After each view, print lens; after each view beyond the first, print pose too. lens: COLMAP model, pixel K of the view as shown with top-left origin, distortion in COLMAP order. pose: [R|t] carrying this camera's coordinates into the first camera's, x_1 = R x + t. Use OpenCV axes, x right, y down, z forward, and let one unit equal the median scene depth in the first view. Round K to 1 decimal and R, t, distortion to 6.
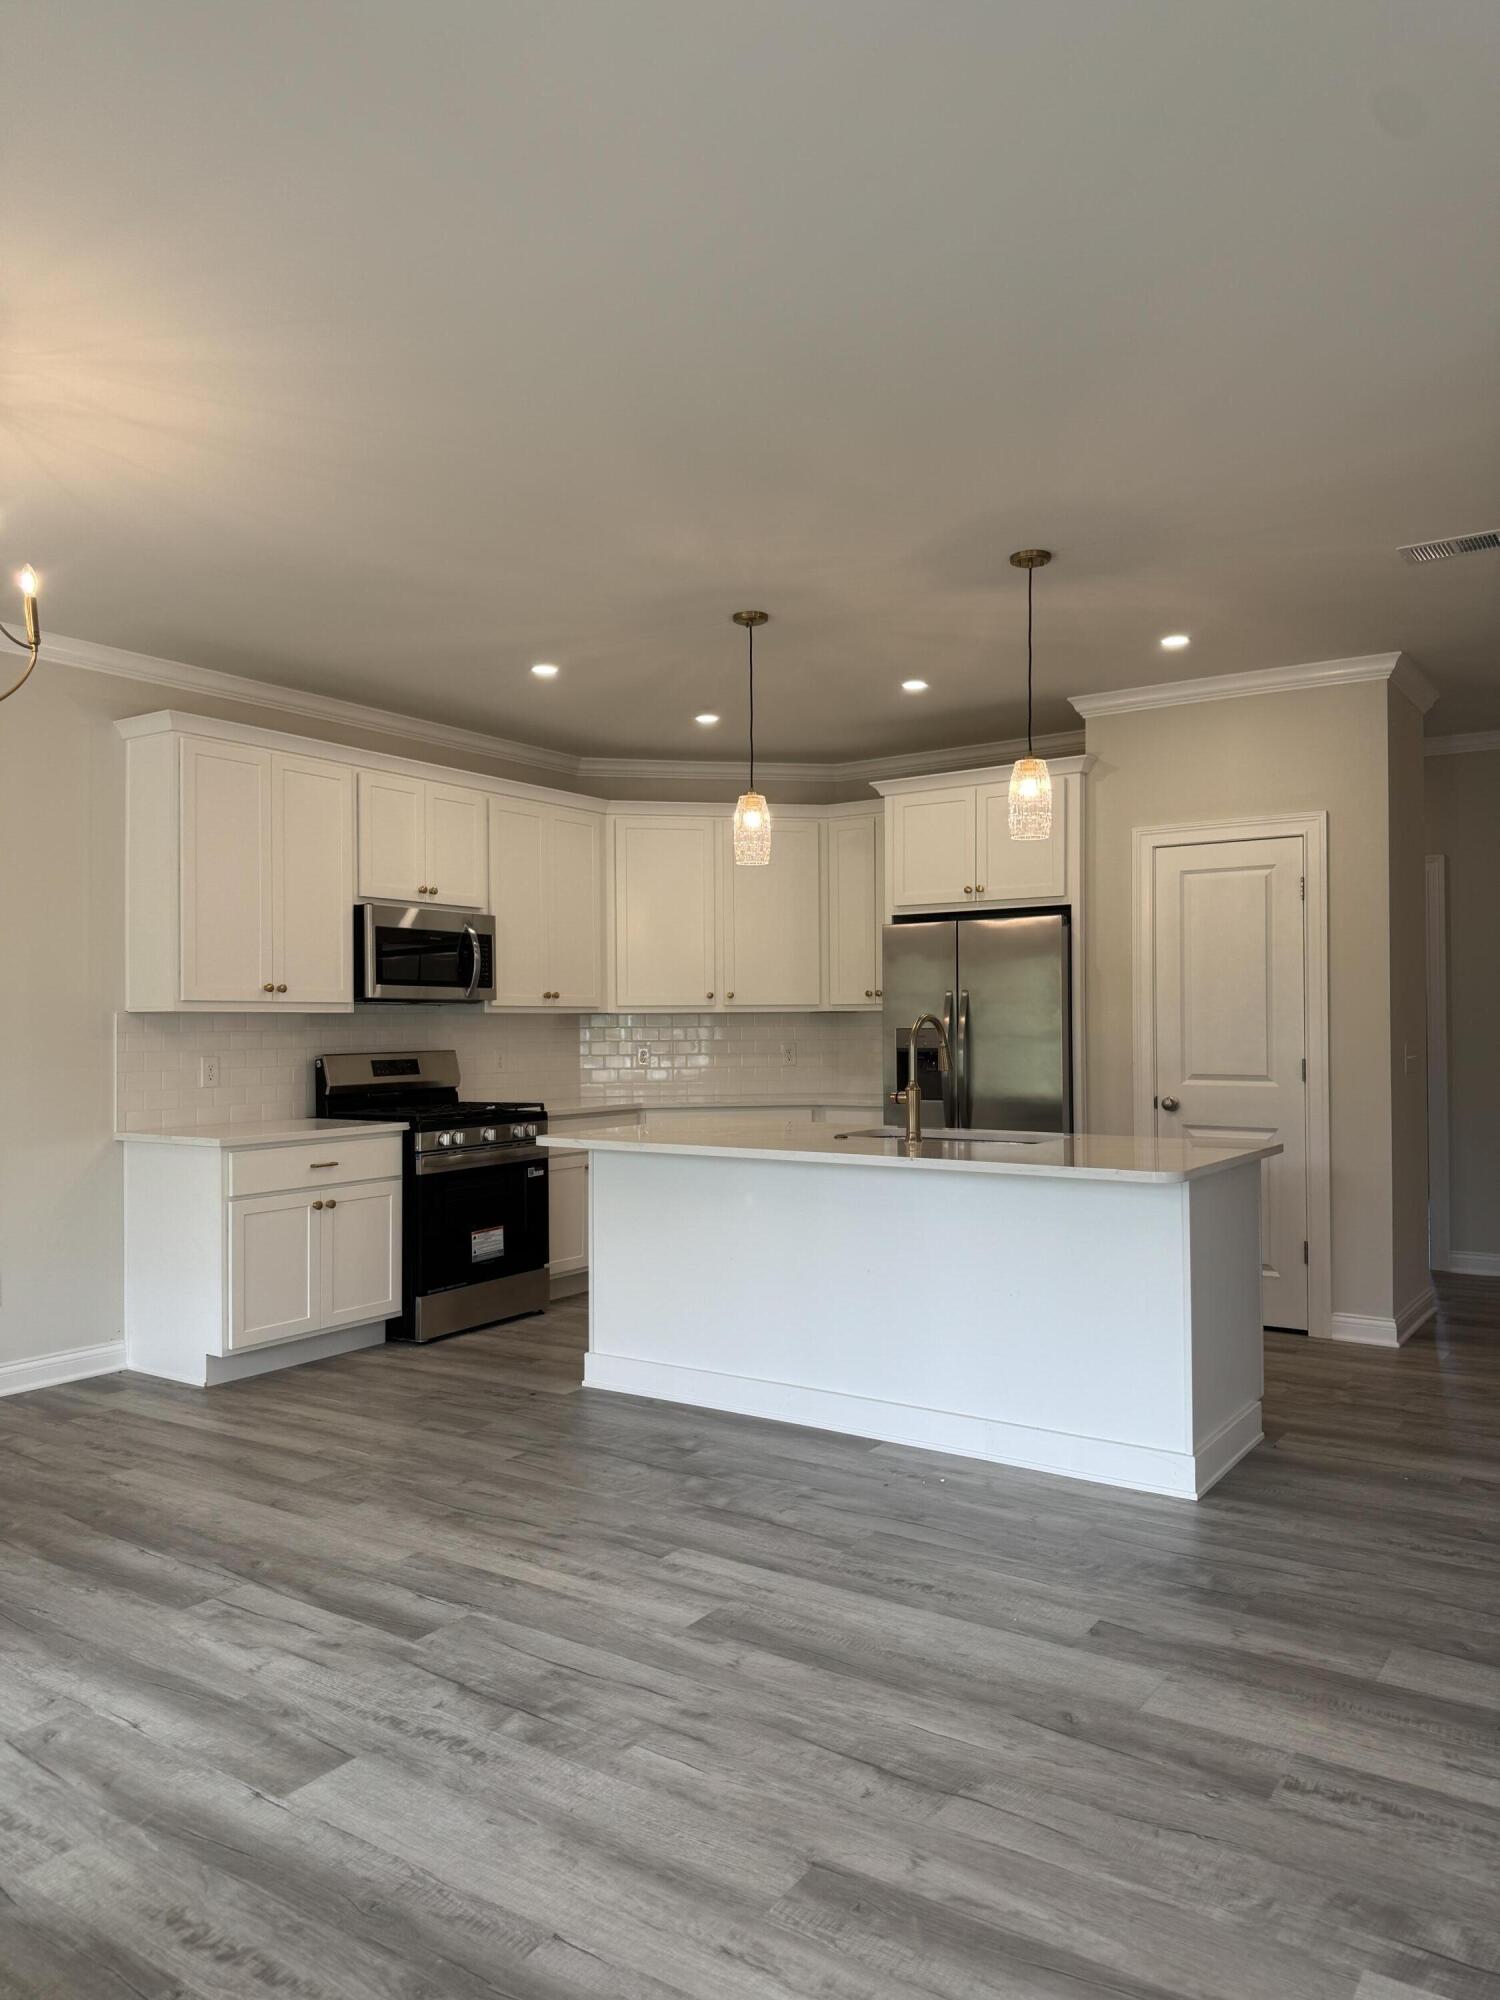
lens RADIAL K [[1396.1, 0, 753.7], [0, 1396.1, 1004.6], [0, 0, 1]] dist [0.023087, -0.024717]
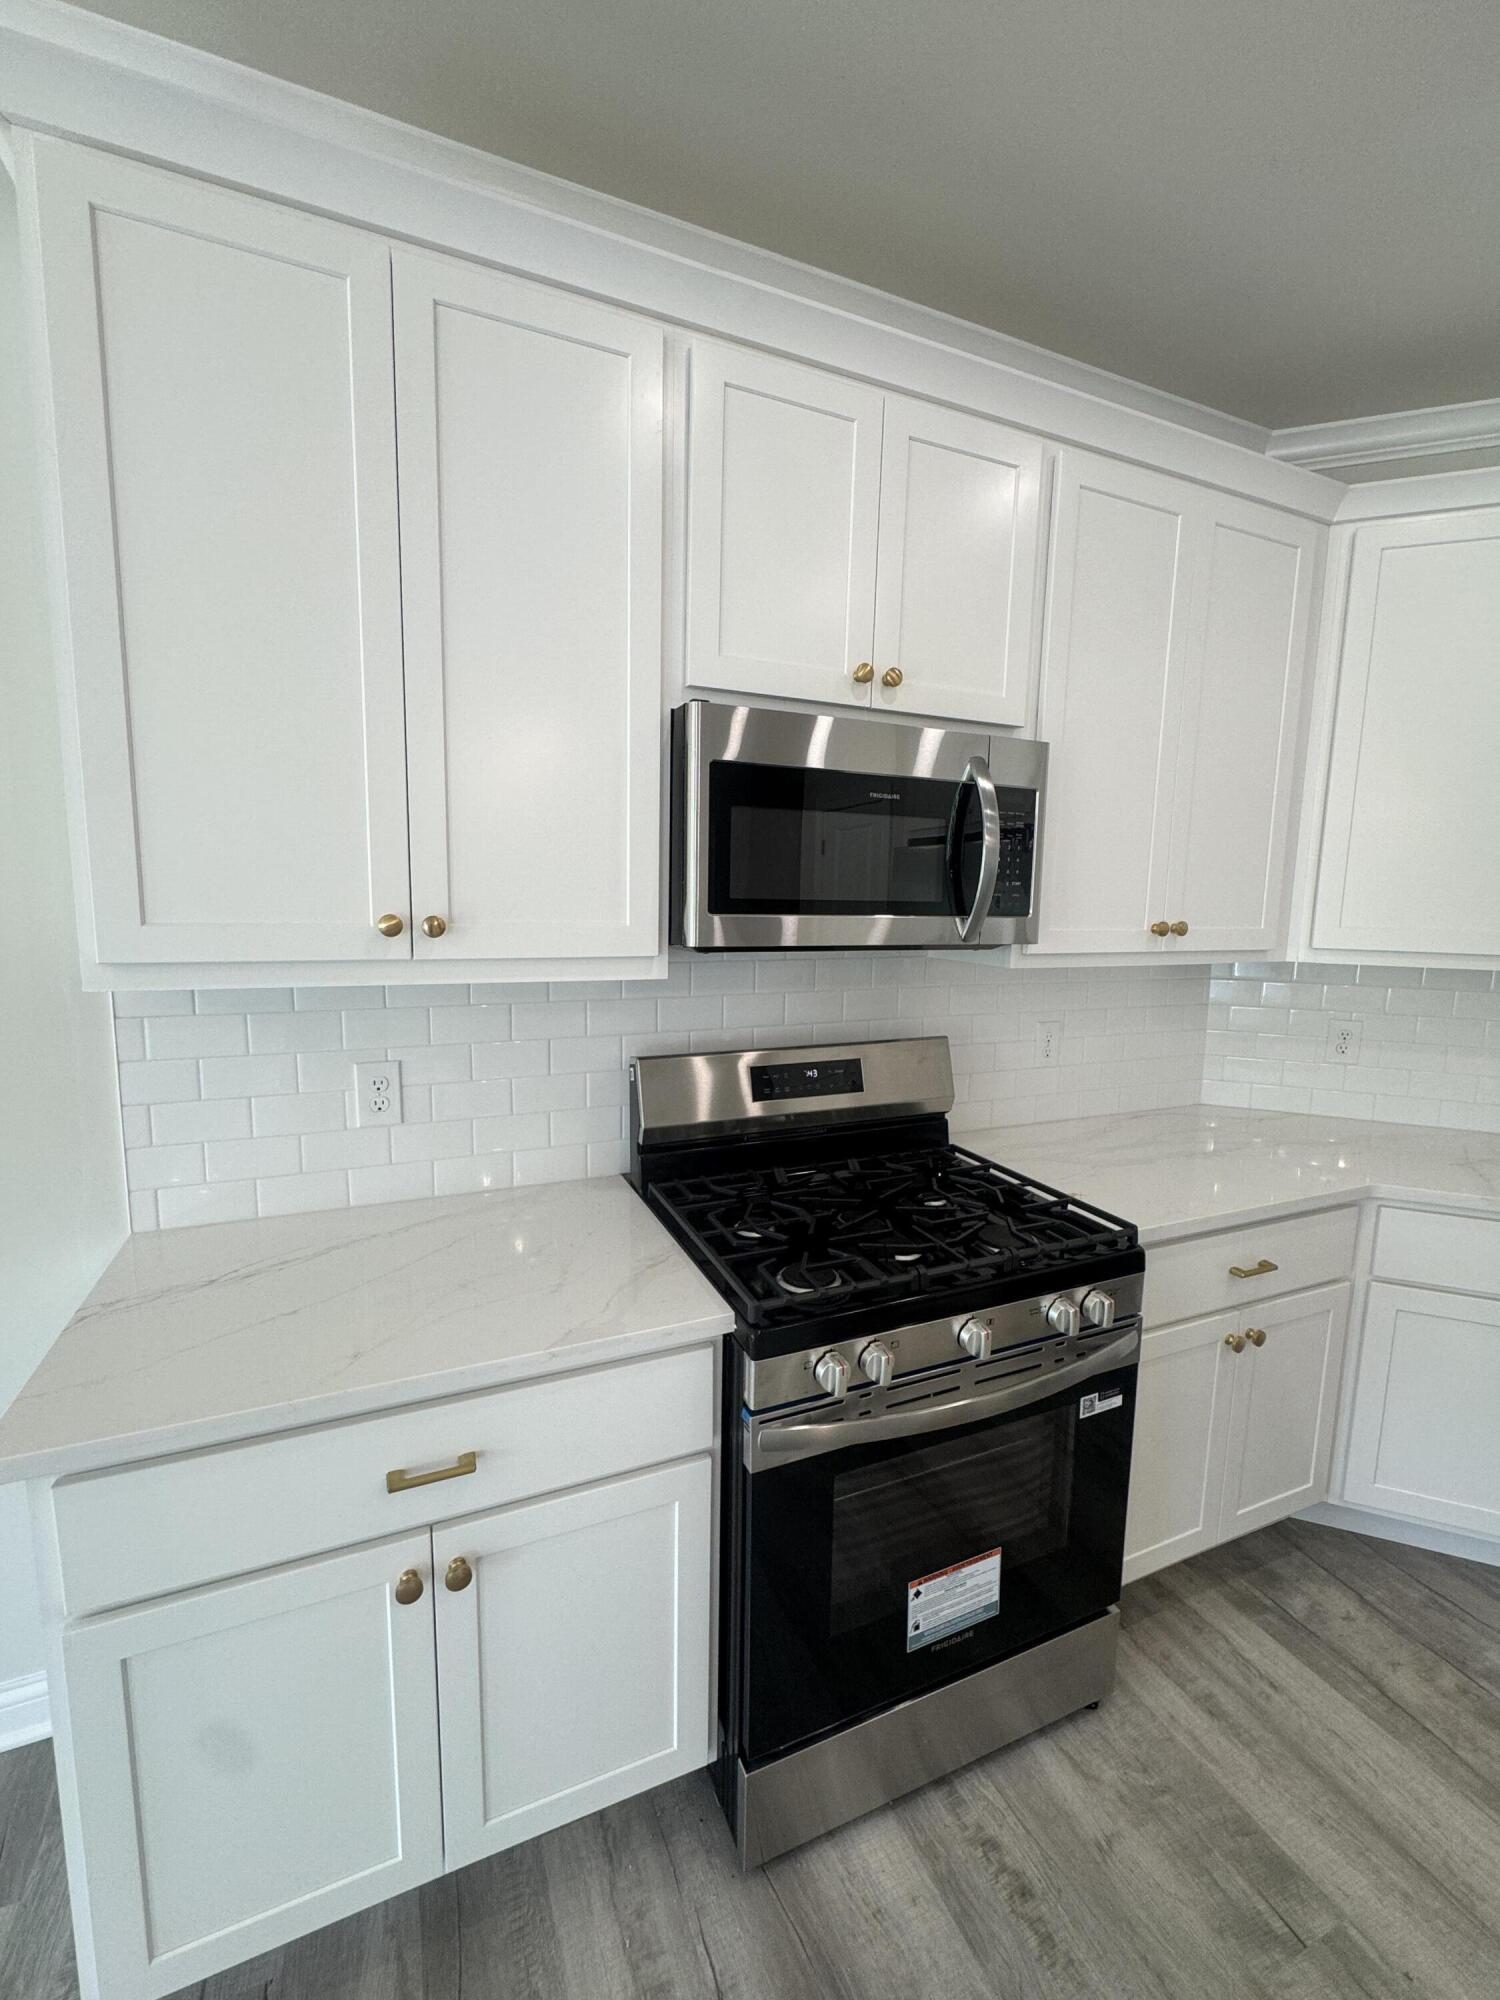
lens RADIAL K [[801.6, 0, 752.5], [0, 801.6, 1009.4], [0, 0, 1]] dist [0.000459, -0.000766]
pose [[0.844213, 0.098778, -0.526827, -0.189583], [-0.015480, 0.986956, 0.160246, -0.032946], [0.535784, -0.127126, 0.834730, 1.117350]]
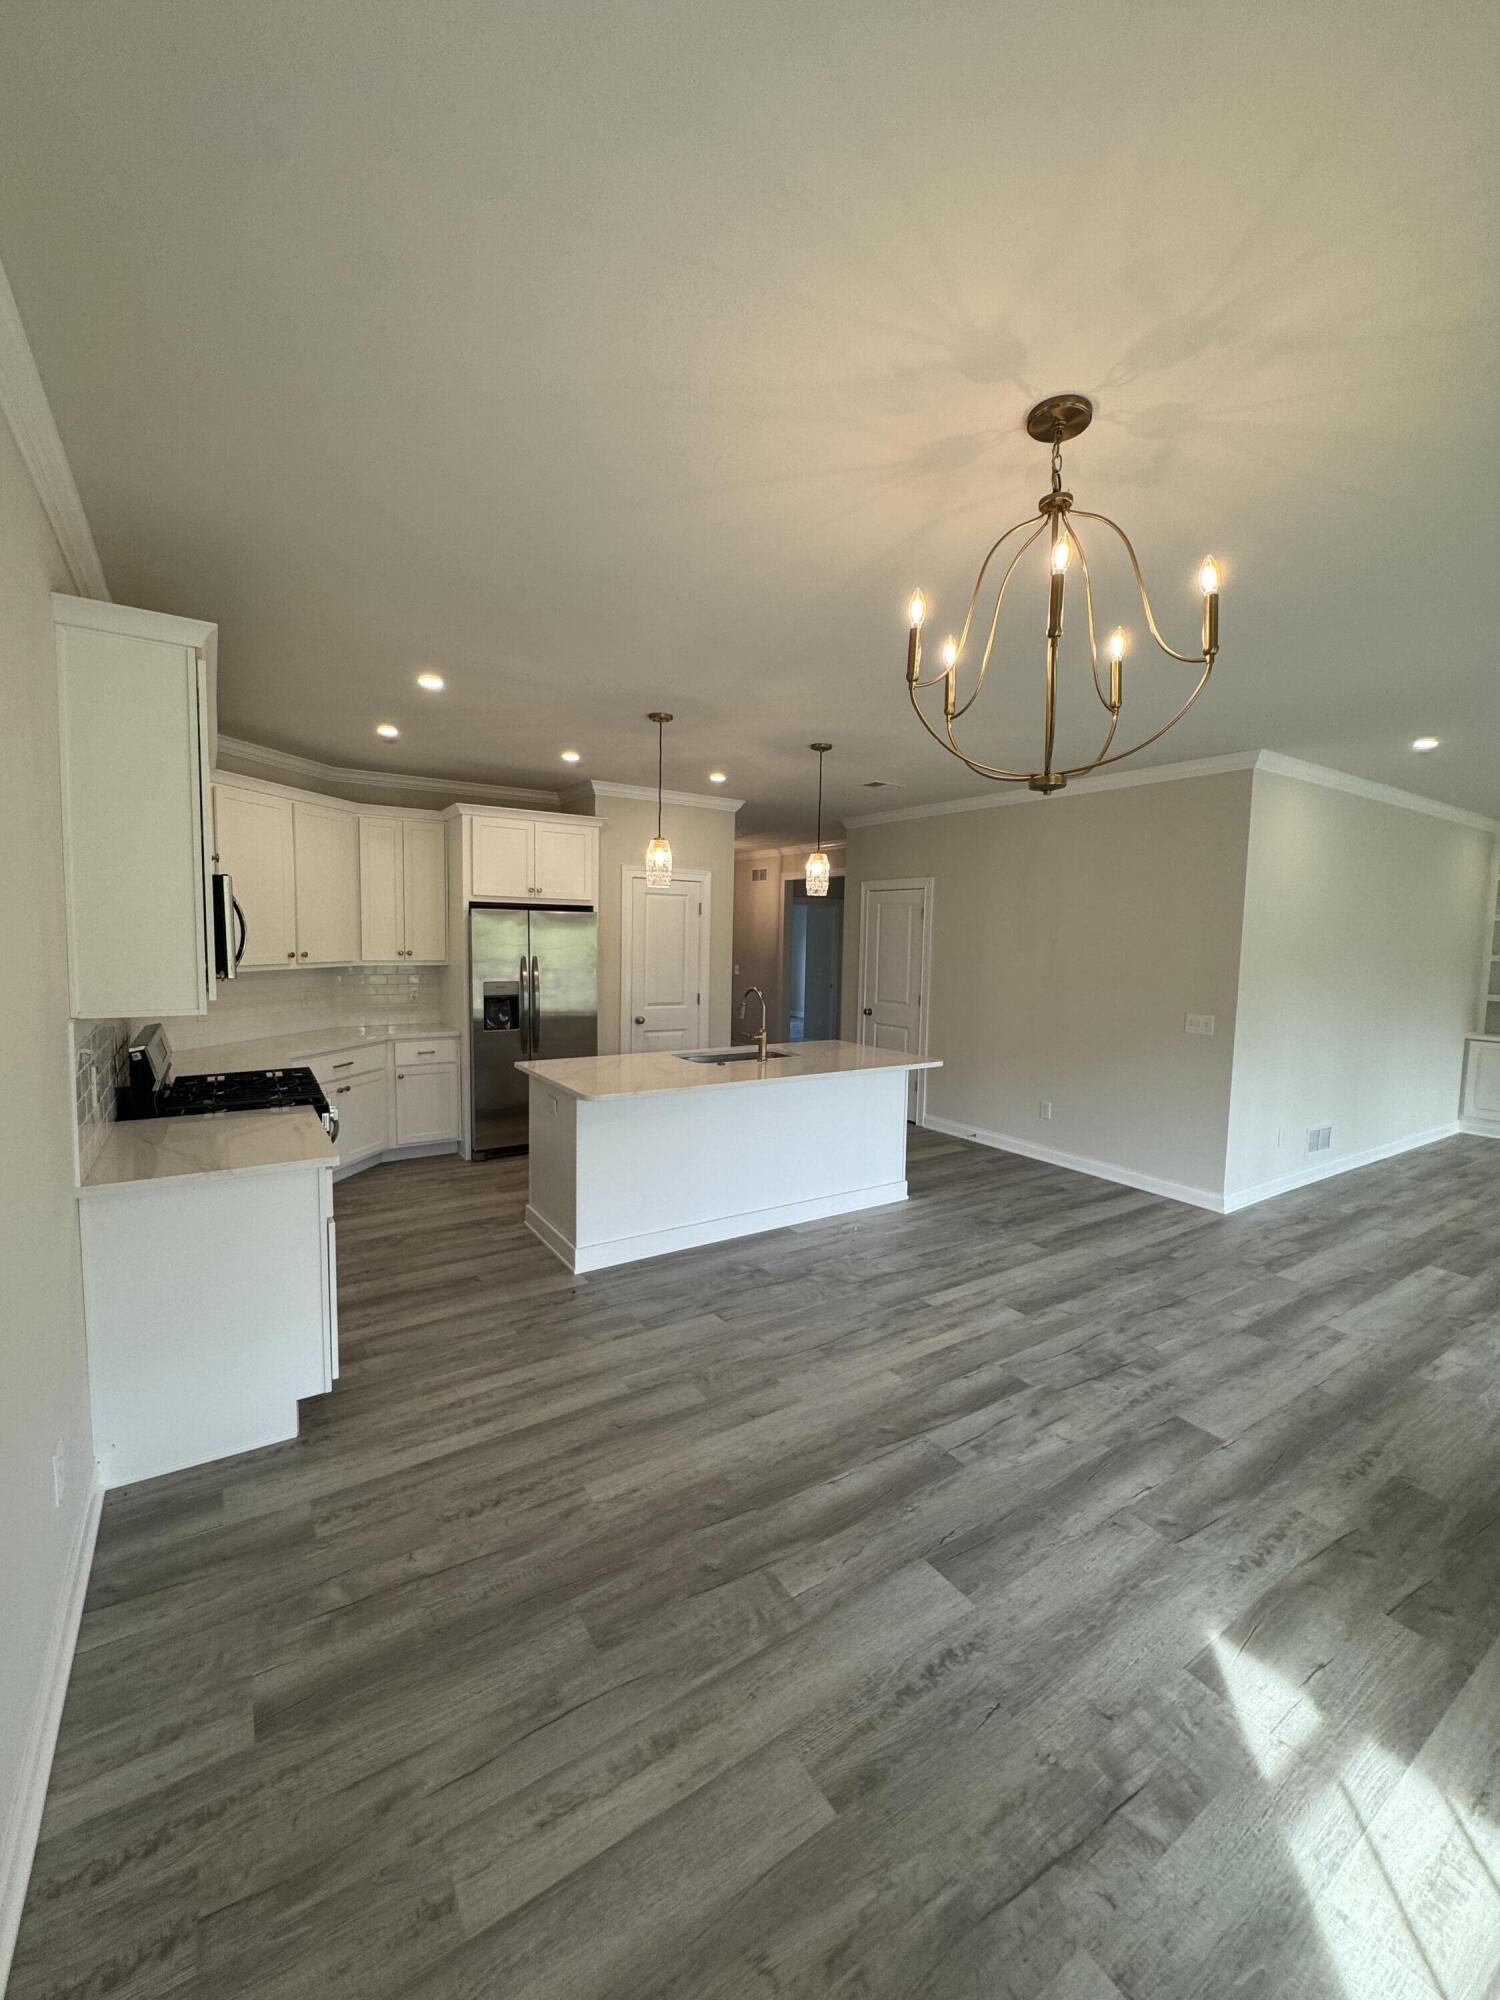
lens RADIAL K [[801.6, 0, 742.6], [0, 801.6, 995.1], [0, 0, 1]] dist [0.000459, -0.000766]
pose [[0.386063, -0.052135, 0.920998, -0.860956], [-0.033416, 0.996956, 0.070442, -0.056242], [-0.921867, -0.057971, 0.383145, 0.667740]]
